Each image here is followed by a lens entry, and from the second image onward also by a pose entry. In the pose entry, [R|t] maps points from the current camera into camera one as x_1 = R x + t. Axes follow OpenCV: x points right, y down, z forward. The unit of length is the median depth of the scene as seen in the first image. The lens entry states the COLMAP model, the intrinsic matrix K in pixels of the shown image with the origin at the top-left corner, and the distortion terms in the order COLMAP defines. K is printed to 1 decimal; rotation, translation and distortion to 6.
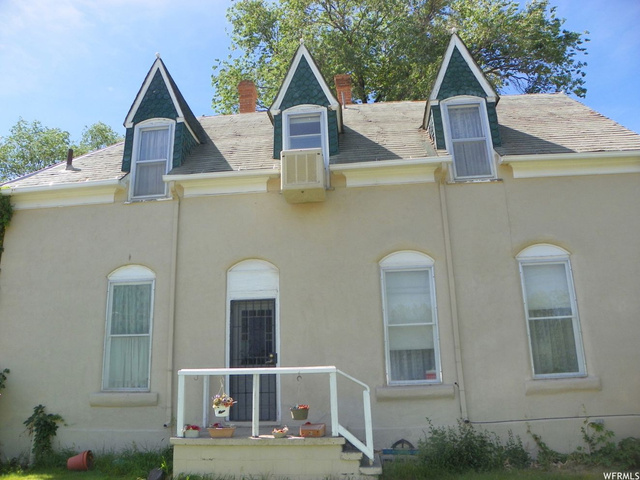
lens RADIAL K [[499.7, 0, 320.0], [0, 499.7, 240.0], [0, 0, 1]] dist [-0.154529, 0.115982]
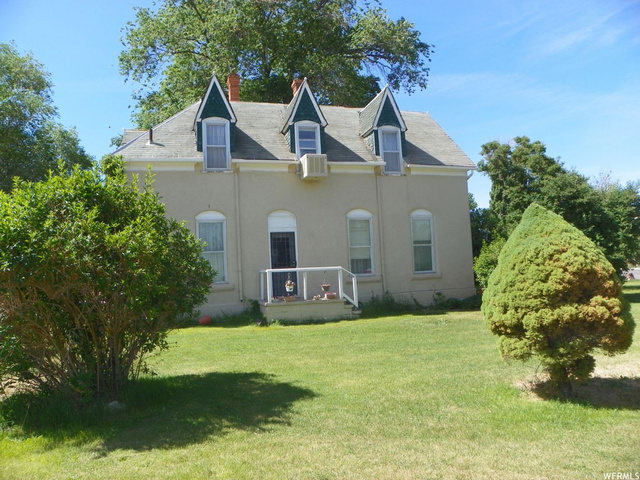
lens RADIAL K [[499.7, 0, 320.0], [0, 499.7, 240.0], [0, 0, 1]] dist [-0.154529, 0.115982]
pose [[0.924887, 0.013288, 0.380011, -0.708592], [-0.084017, 0.981830, 0.170152, -0.179089], [-0.370845, -0.189299, 0.909197, -0.743295]]
